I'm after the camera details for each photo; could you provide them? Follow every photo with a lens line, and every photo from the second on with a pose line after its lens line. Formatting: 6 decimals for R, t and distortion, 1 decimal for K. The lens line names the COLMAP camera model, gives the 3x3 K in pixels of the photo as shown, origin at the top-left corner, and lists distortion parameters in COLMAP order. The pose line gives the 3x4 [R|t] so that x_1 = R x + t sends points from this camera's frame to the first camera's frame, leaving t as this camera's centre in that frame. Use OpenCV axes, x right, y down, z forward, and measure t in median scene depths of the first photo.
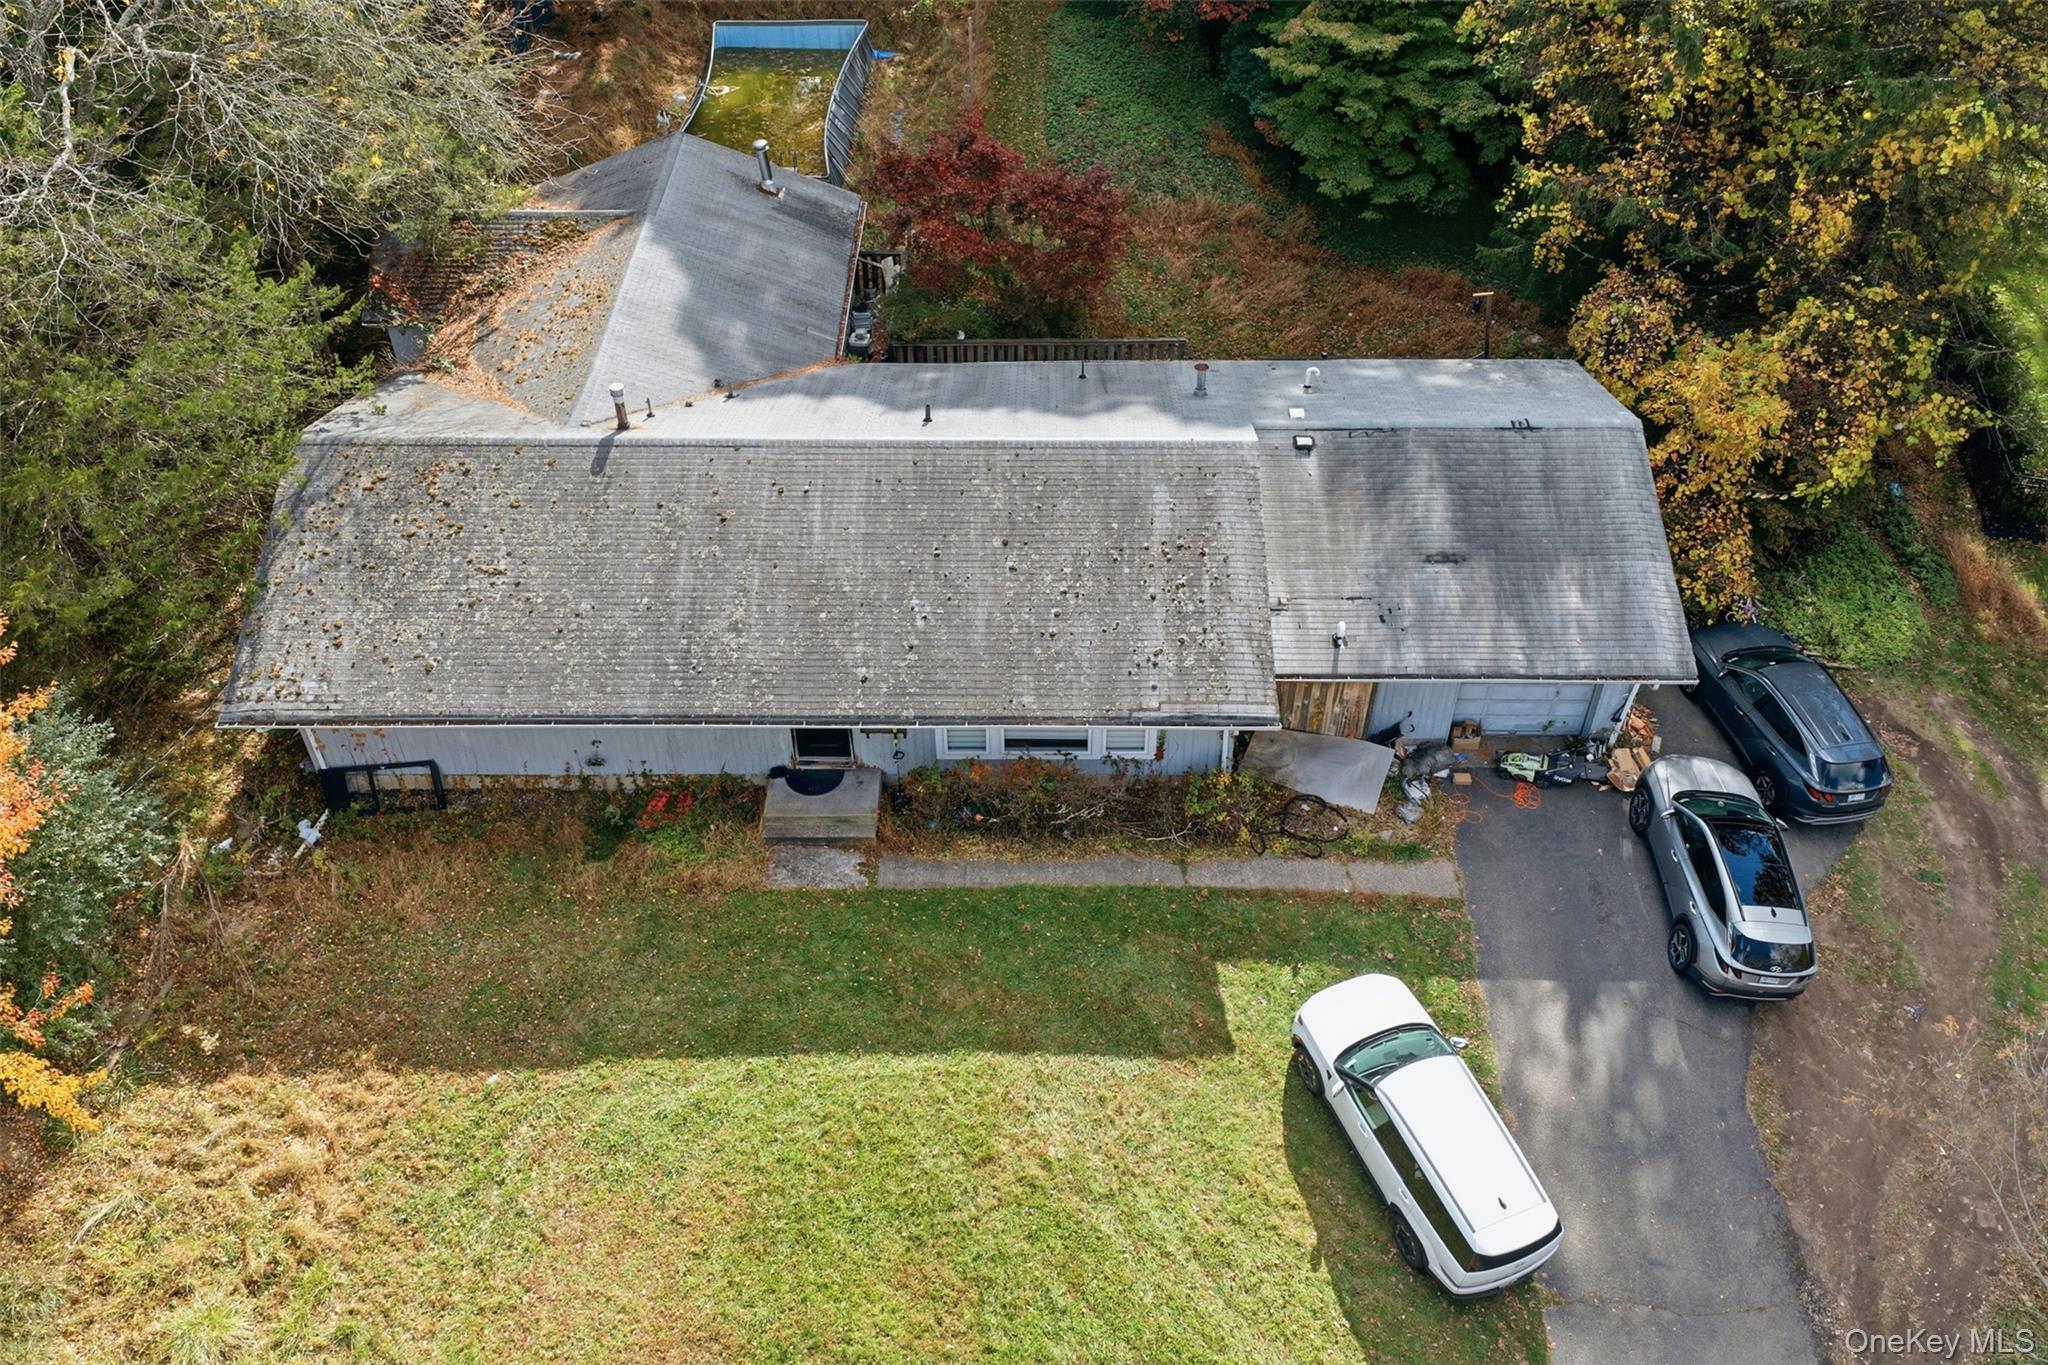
lens RADIAL K [[1711.9, 0, 1050.9], [0, 1711.9, 677.5], [0, 0, 1]] dist [-0.003158, -0.002344]
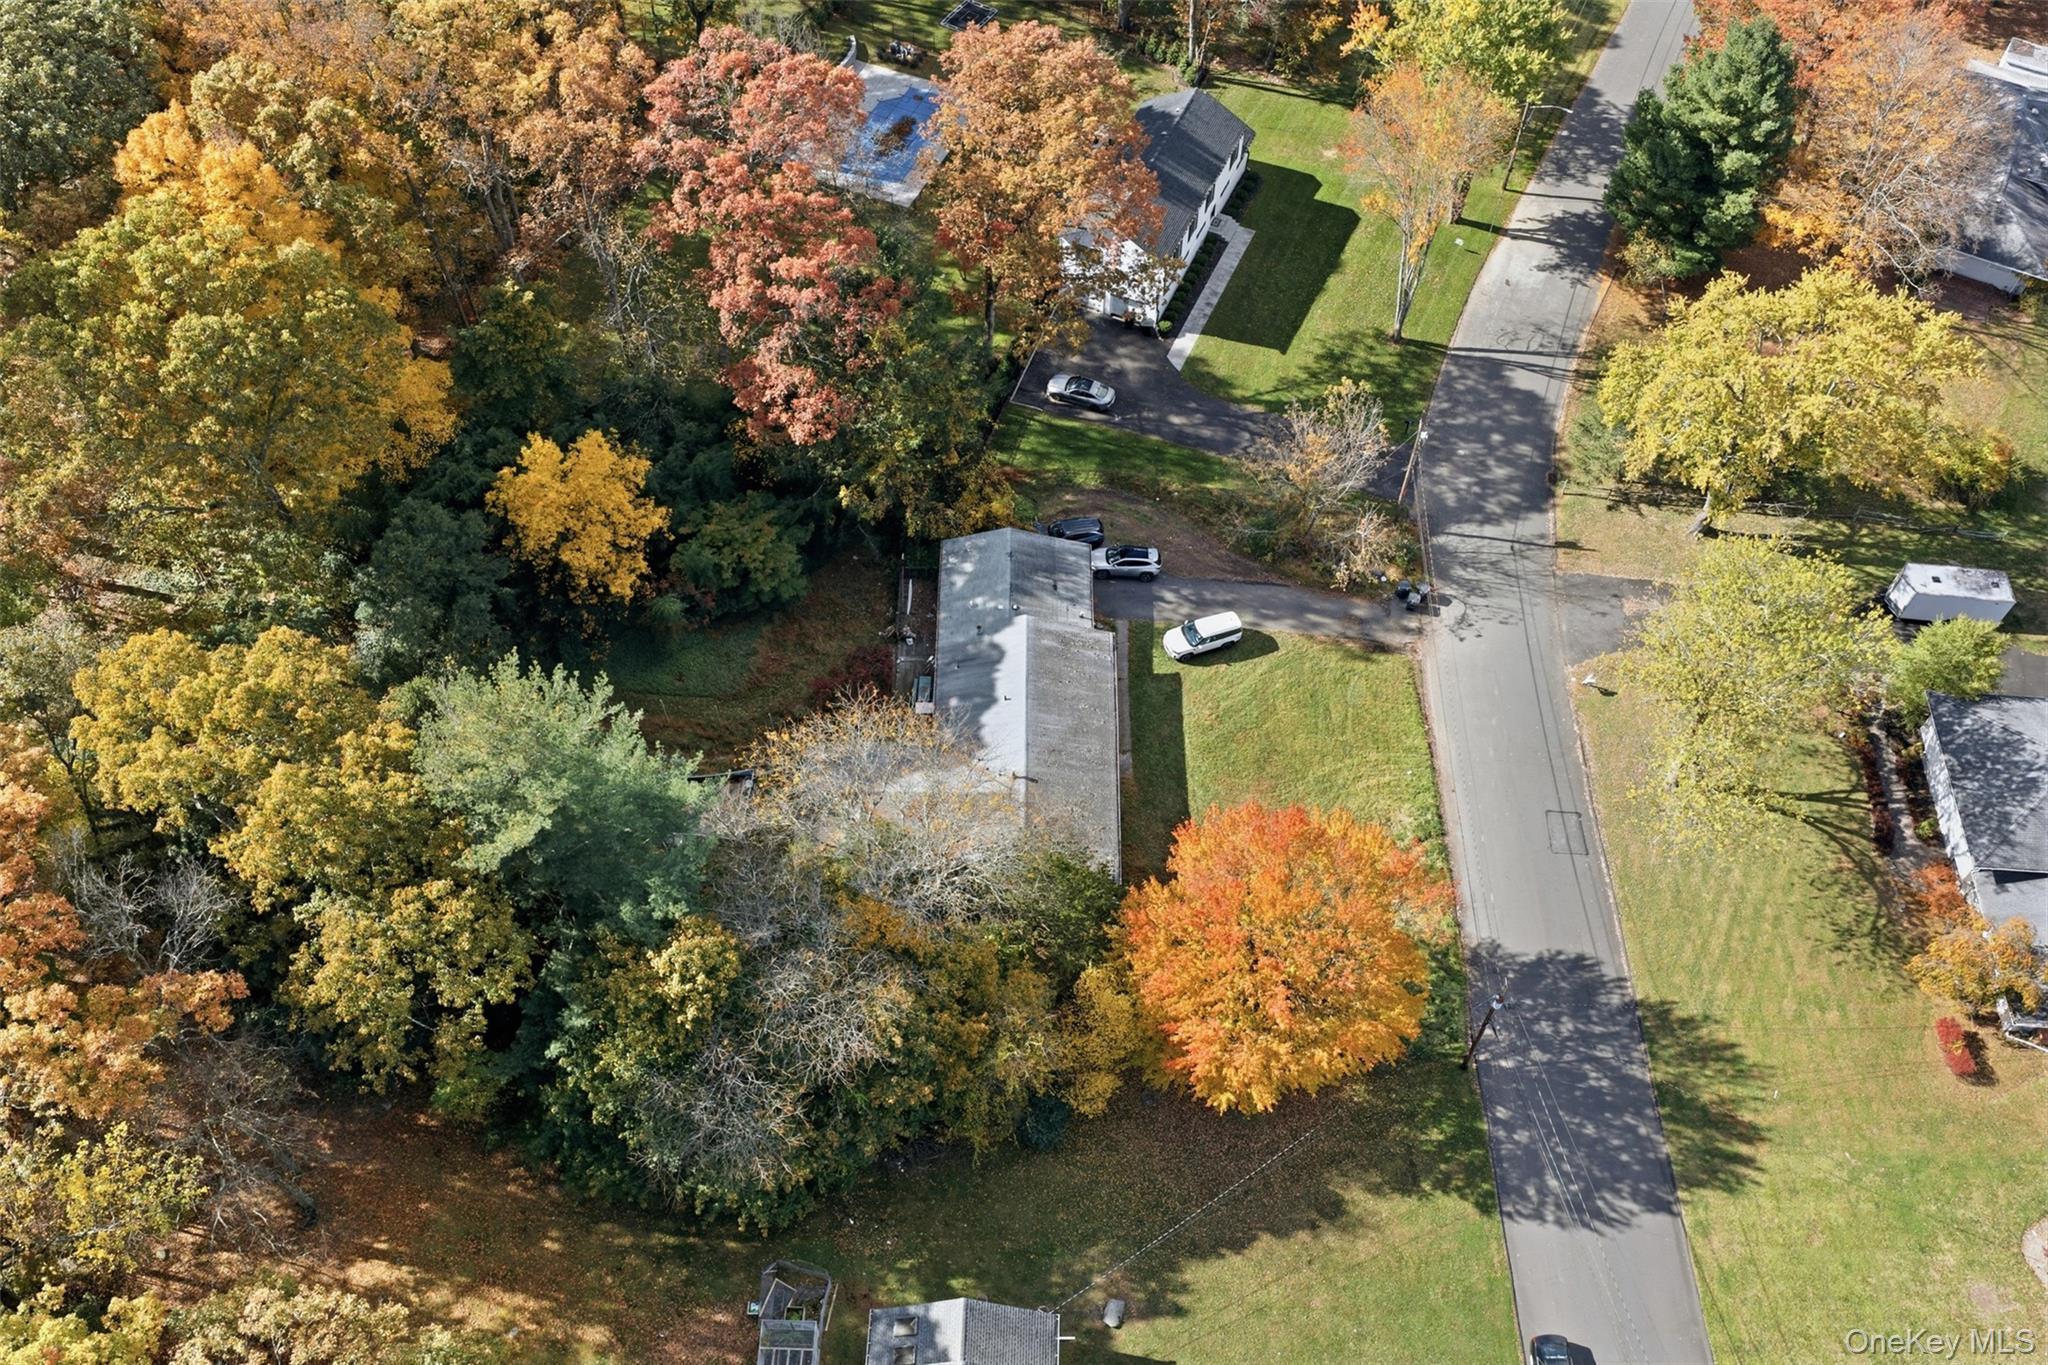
lens RADIAL K [[1662.3, 0, 1030.1], [0, 1662.3, 686.7], [0, 0, 1]] dist [0.007836, -0.011879]
pose [[0.007056, -0.826130, 0.563435, -2.111560], [0.679359, 0.417414, 0.603521, -2.351967], [-0.733772, 0.378516, 0.564185, -0.927758]]
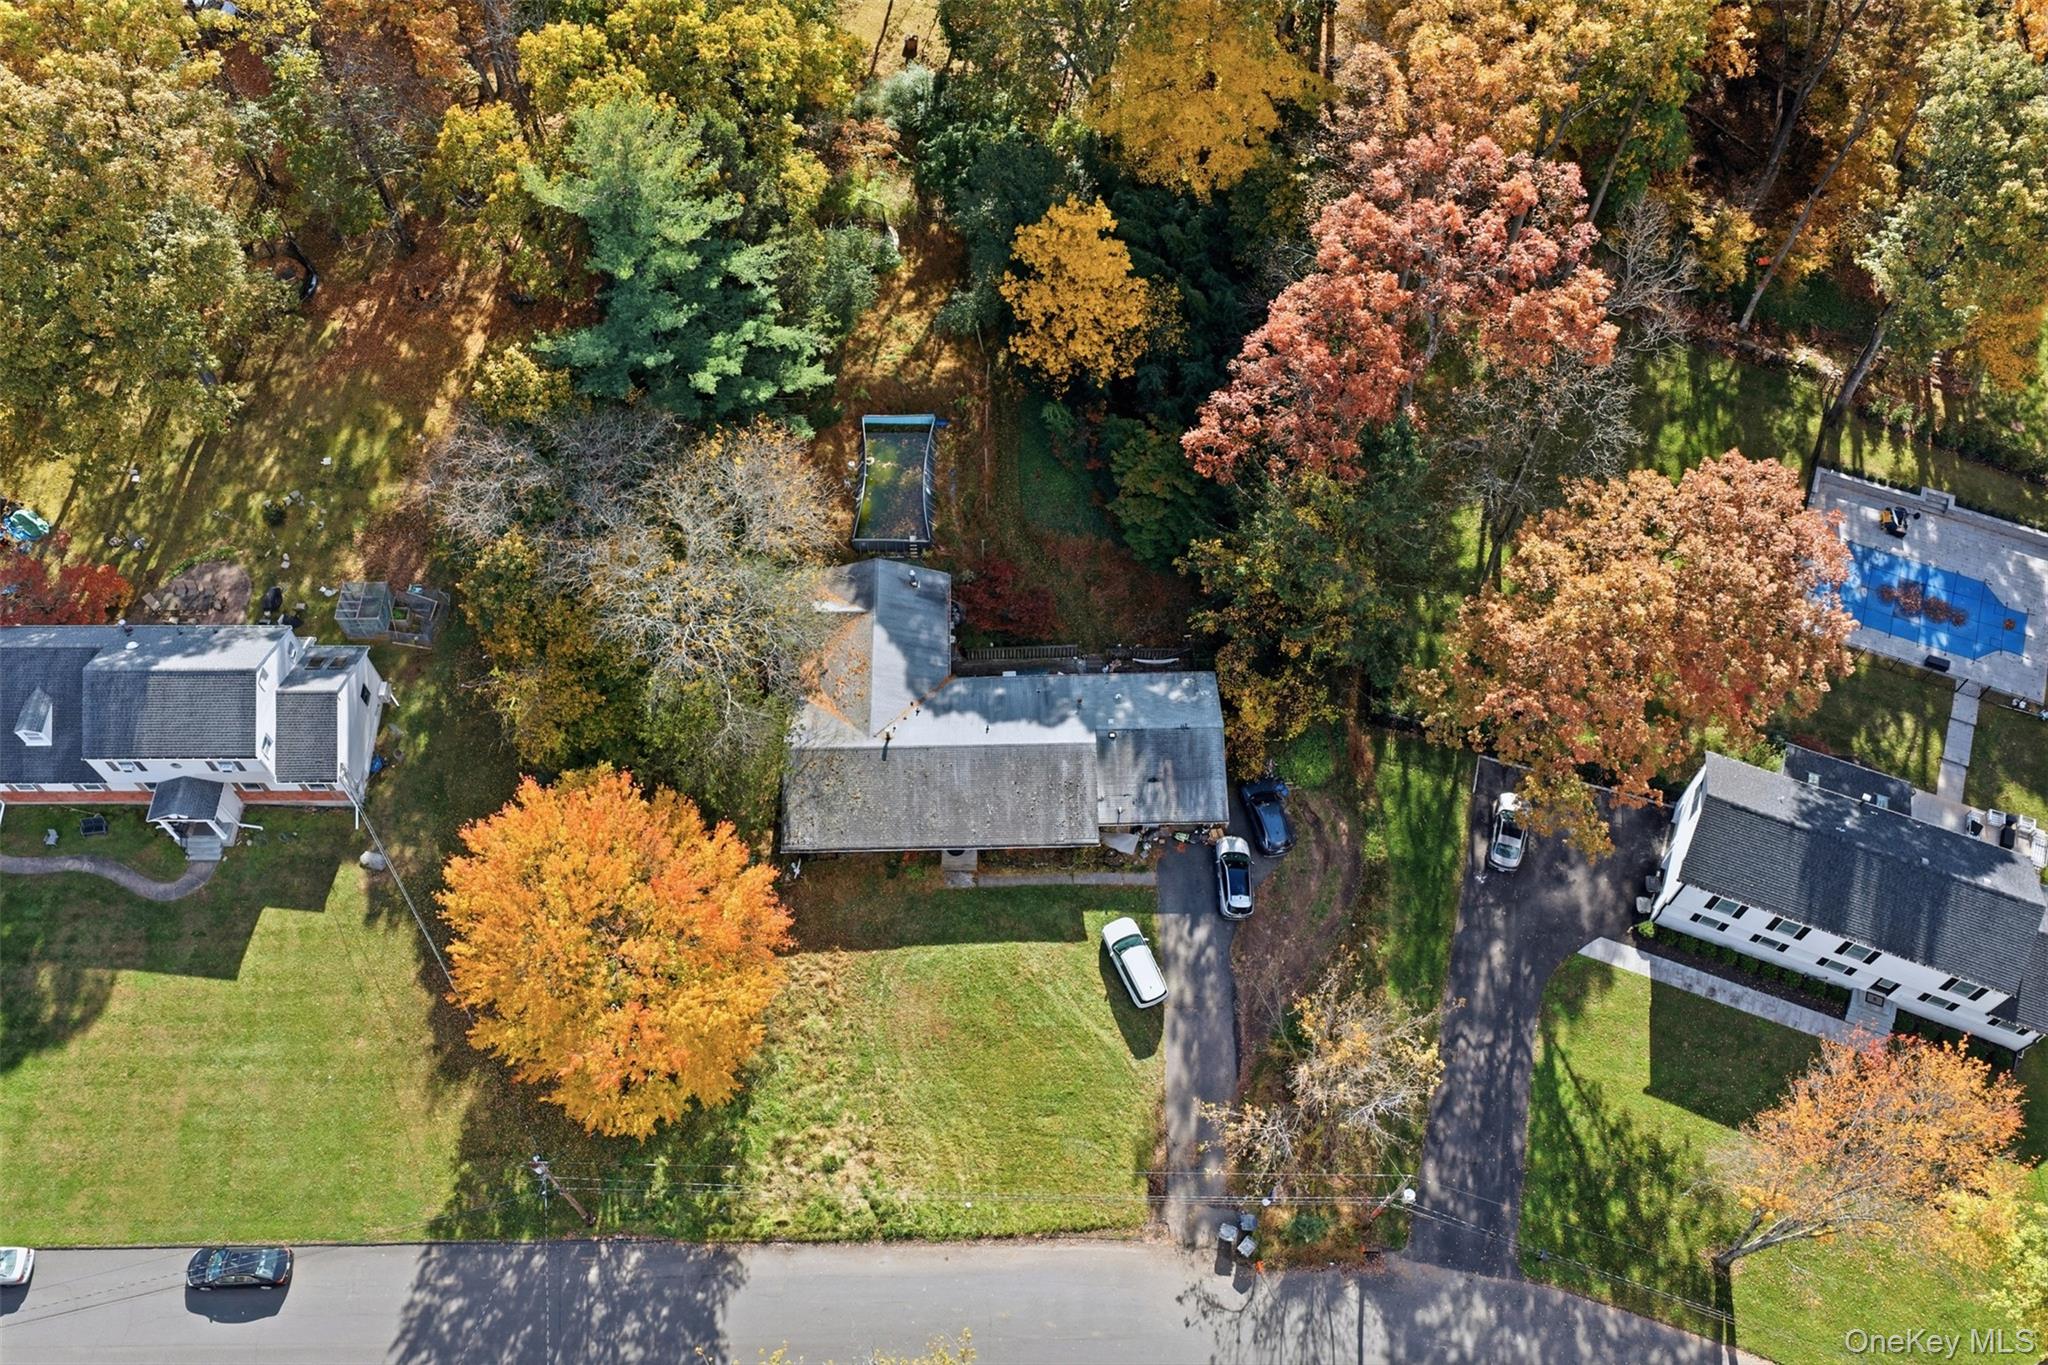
lens RADIAL K [[1679.5, 0, 1032.6], [0, 1679.5, 681.5], [0, 0, 1]] dist [0.007431, -0.013776]
pose [[0.999684, -0.022660, 0.010919, -0.026571], [0.018867, 0.962584, 0.270327, -1.213387], [-0.016636, -0.270035, 0.962707, -2.151236]]
